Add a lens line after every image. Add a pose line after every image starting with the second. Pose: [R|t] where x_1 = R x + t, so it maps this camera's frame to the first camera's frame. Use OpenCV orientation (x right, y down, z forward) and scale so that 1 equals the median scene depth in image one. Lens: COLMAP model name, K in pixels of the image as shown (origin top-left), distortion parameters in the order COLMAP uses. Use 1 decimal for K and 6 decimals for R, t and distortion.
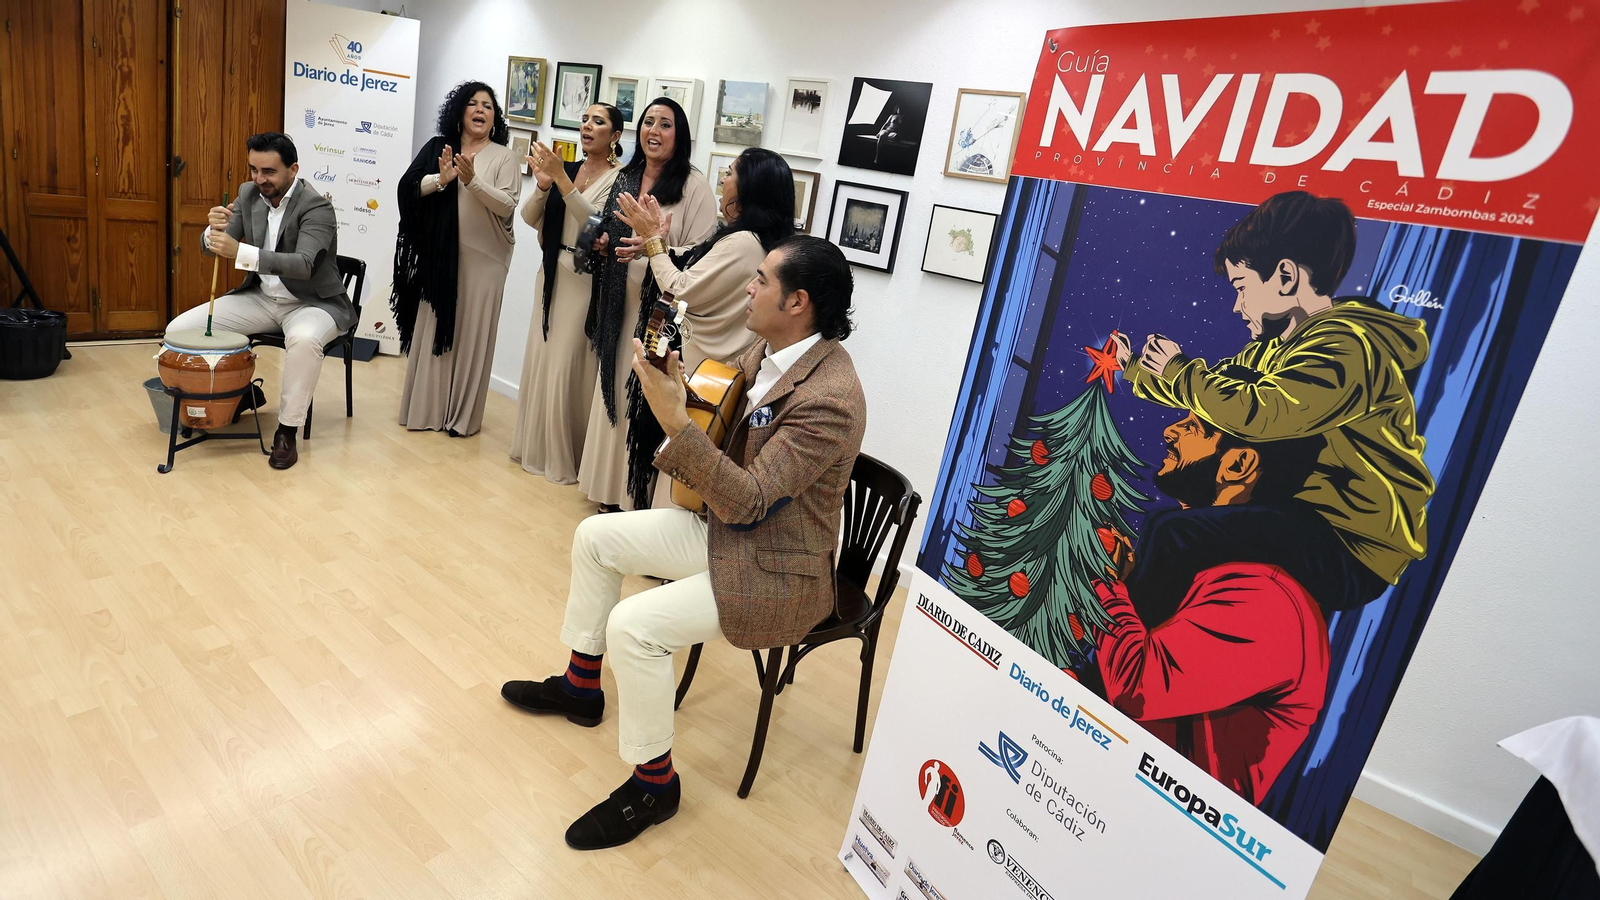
lens RADIAL K [[796.7, 0, 770.0], [0, 796.7, 381.9], [0, 0, 1]] dist [-0.083544, 0.039178]
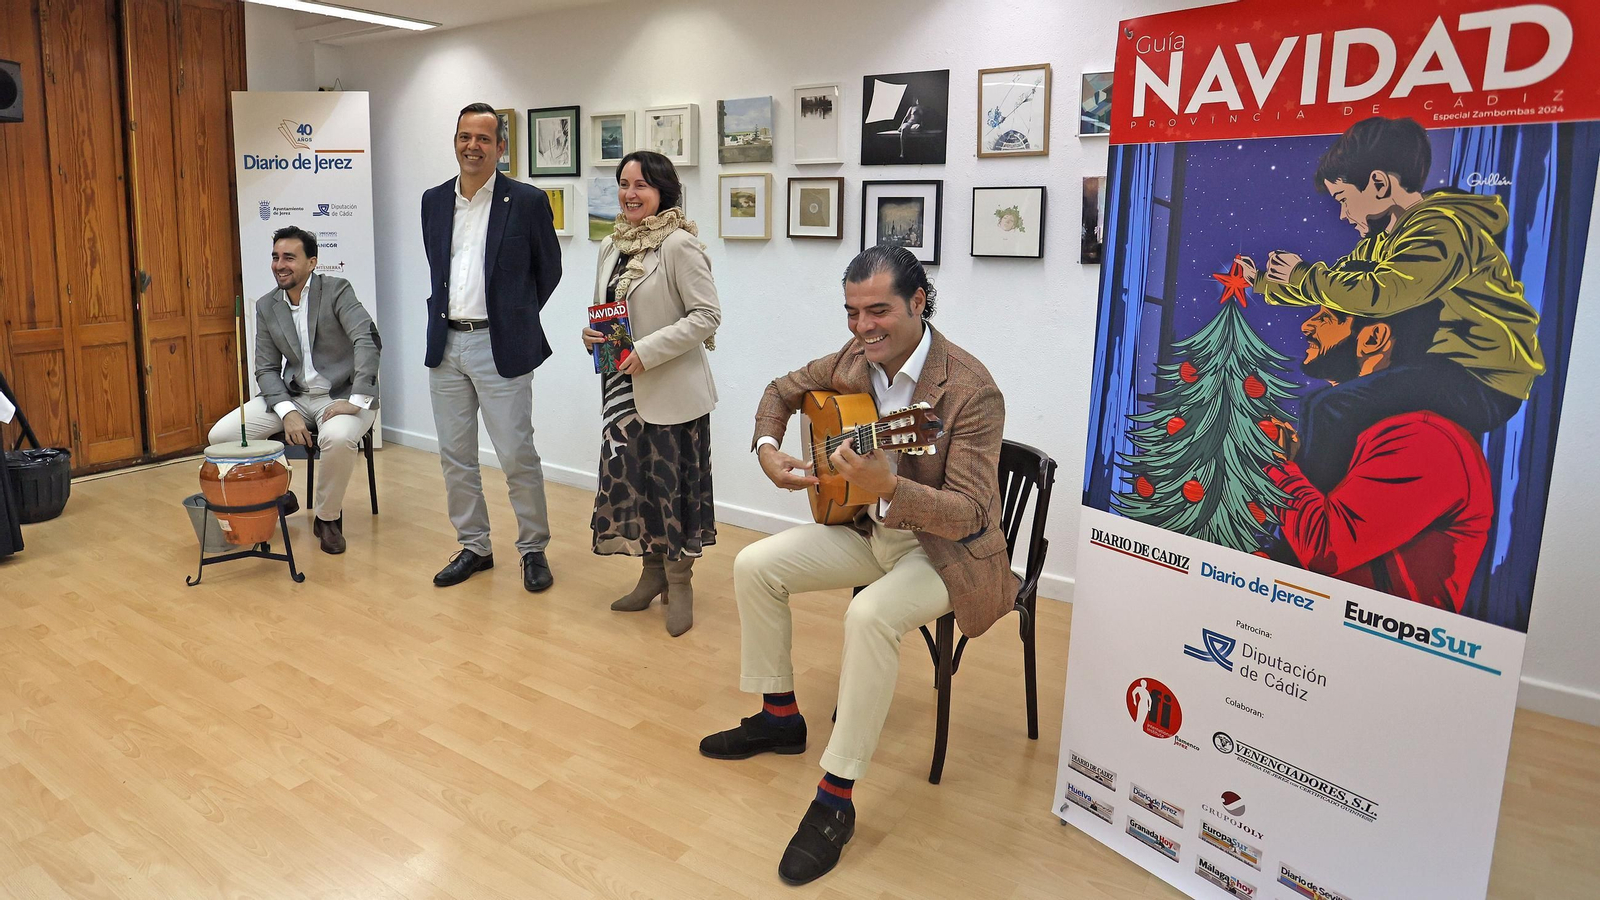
lens RADIAL K [[984.6, 0, 644.9], [0, 984.6, 352.6], [0, 0, 1]] dist [-0.070967, 0.035419]
pose [[0.985771, -0.161539, -0.046487, -0.393521], [0.156126, 0.982360, -0.102929, 0.087121], [0.062294, 0.094206, 0.993602, -0.484649]]
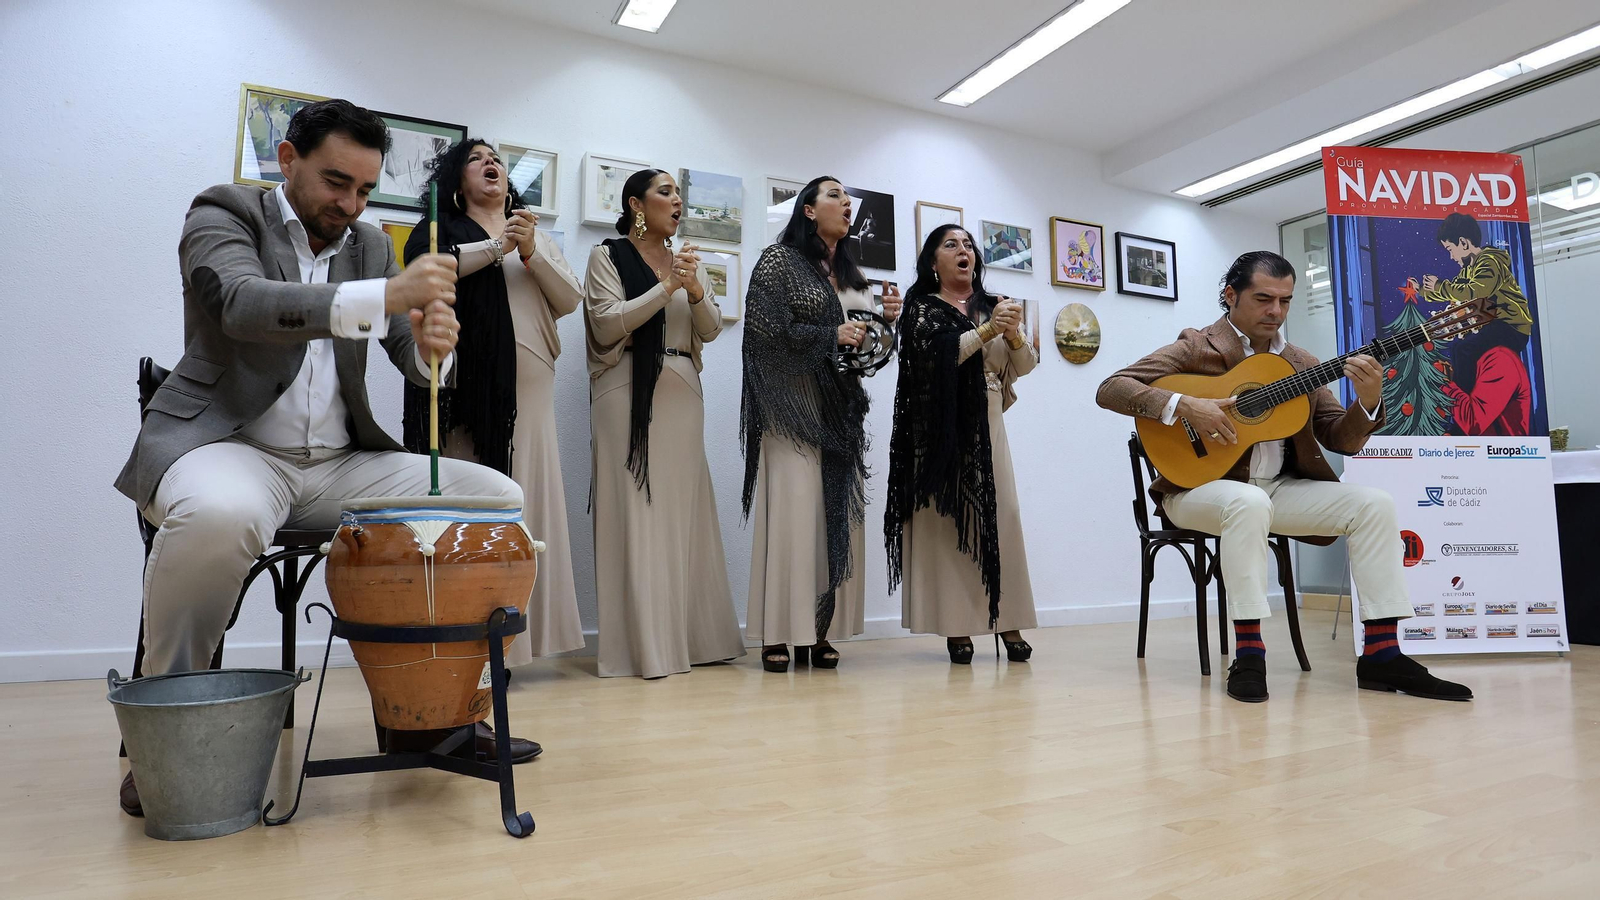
lens RADIAL K [[907.0, 0, 745.2], [0, 907.0, 450.6], [0, 0, 1]] dist [-0.079195, 0.035419]
pose [[0.466952, -0.097657, 0.878874, -2.587412], [0.291361, 0.955376, -0.048645, -0.021852], [-0.834904, 0.278784, 0.474568, 1.479150]]
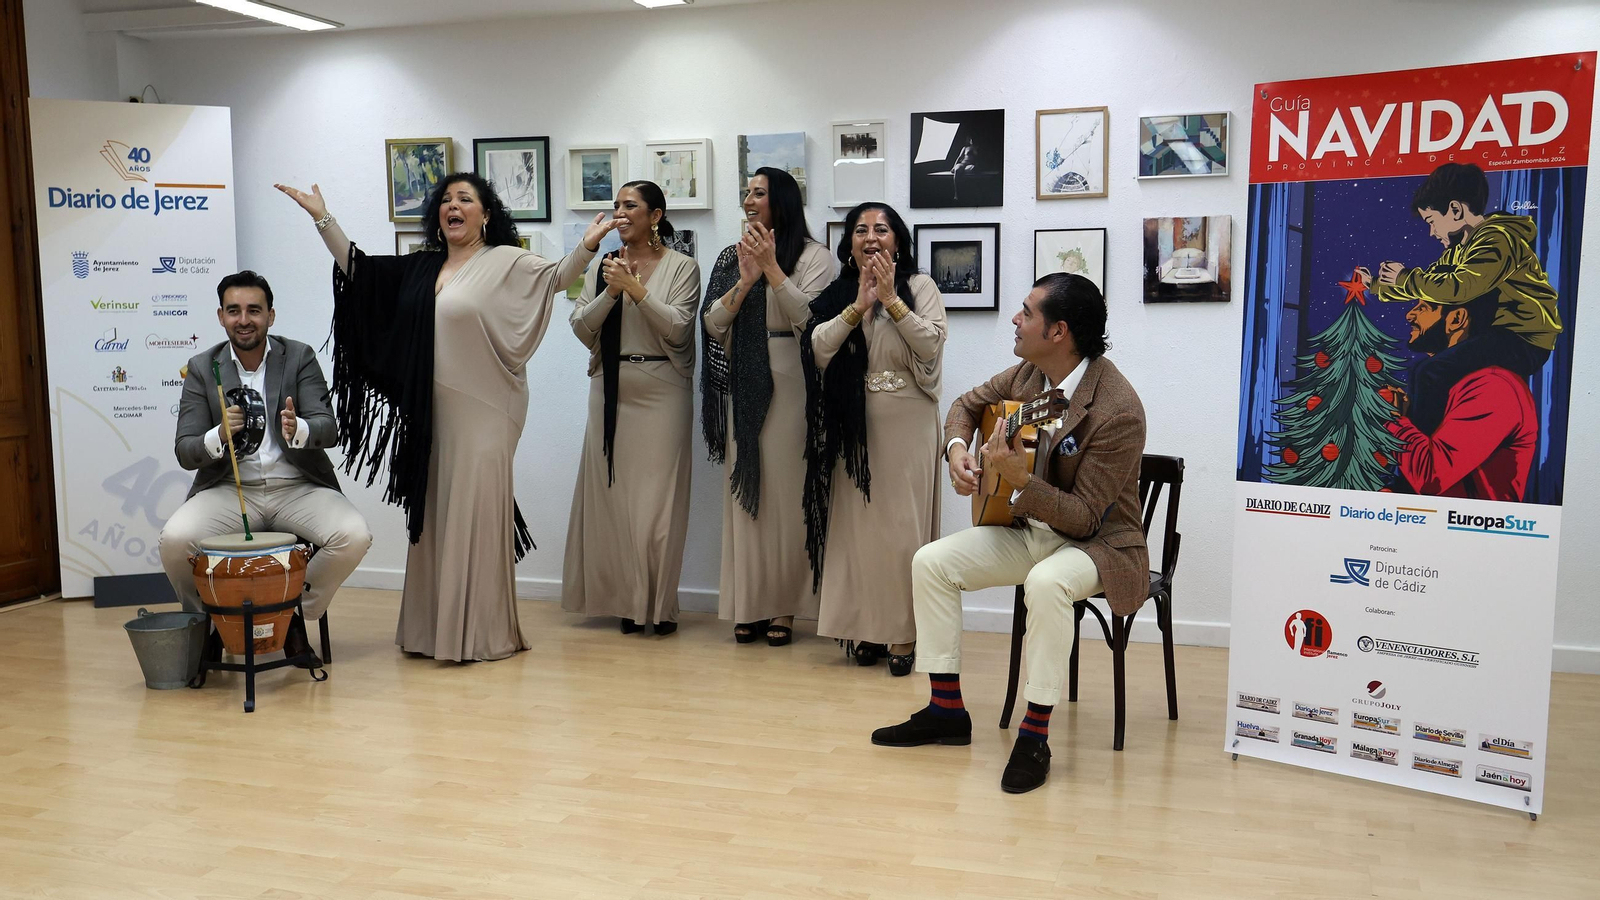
lens RADIAL K [[1530.3, 0, 764.7], [0, 1530.3, 496.9], [0, 0, 1]] dist [-0.013594, 0.081603]
pose [[0.937102, -0.213244, 0.276346, -1.585492], [0.235730, 0.970507, -0.050476, 0.252236], [-0.257432, 0.112444, 0.959732, -1.560439]]
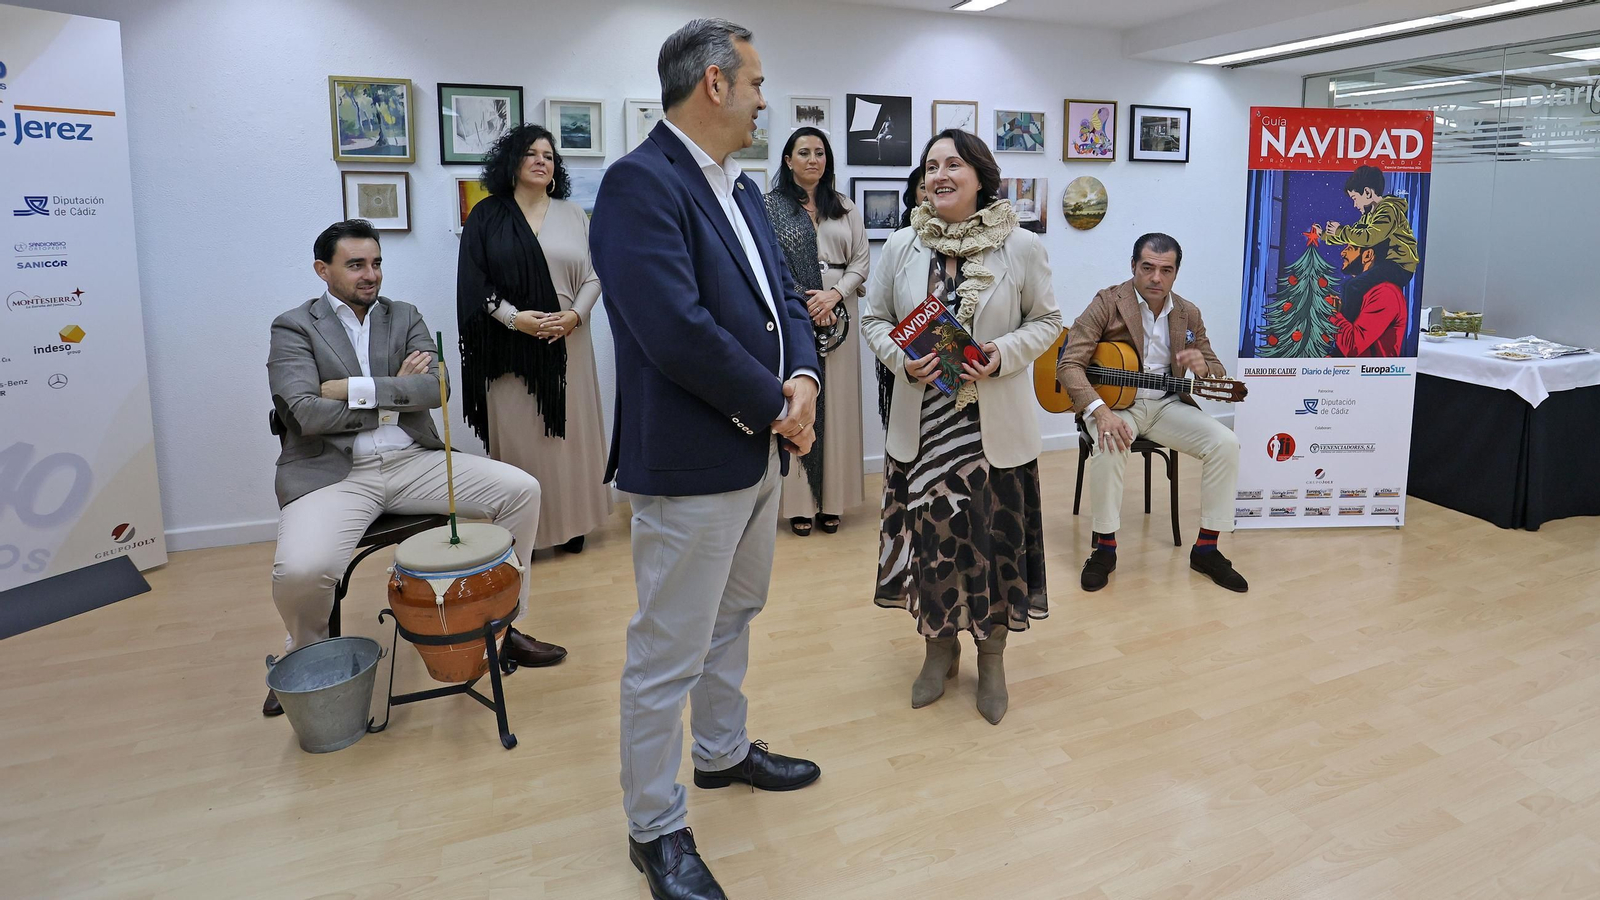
lens RADIAL K [[878.5, 0, 887.9], [0, 878.5, 316.3], [0, 0, 1]] dist [-0.075834, 0.032427]
pose [[0.501418, -0.279896, 0.818681, -2.629998], [0.287175, 0.946425, 0.147683, -0.586628], [-0.816156, 0.161054, 0.554934, 0.588399]]
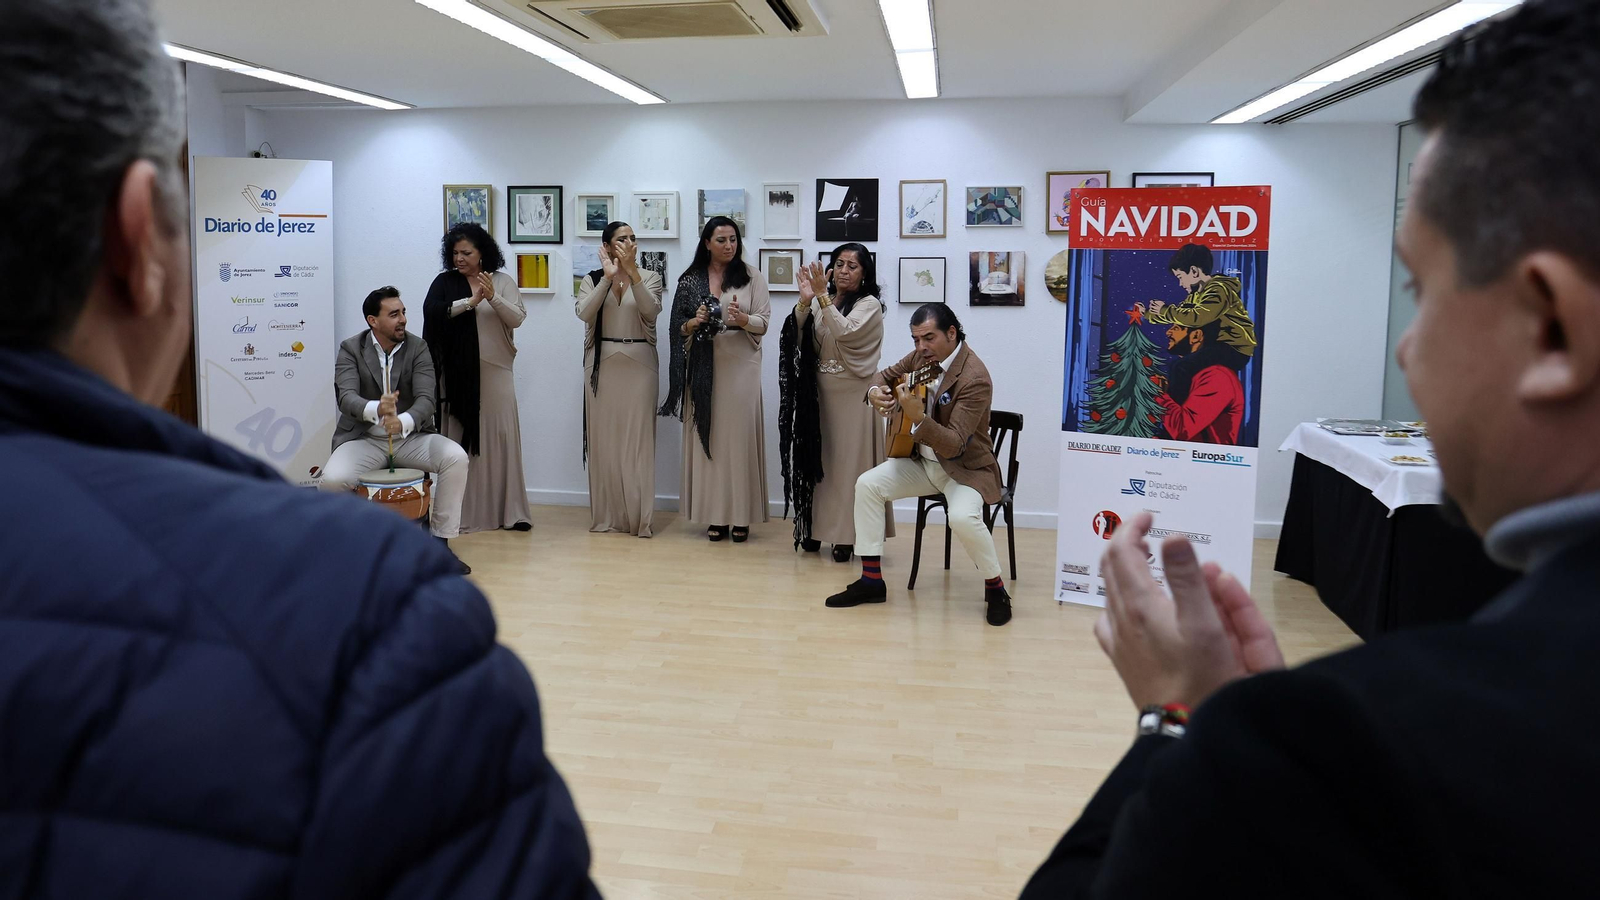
lens RADIAL K [[1130.3, 0, 745.9], [0, 1130.3, 357.7], [0, 0, 1]] dist [-0.061880, 0.003445]
pose [[0.881802, -0.208134, 0.423208, -2.251806], [0.250871, 0.966869, -0.047212, -0.034421], [-0.399360, 0.147802, 0.904802, -1.777333]]
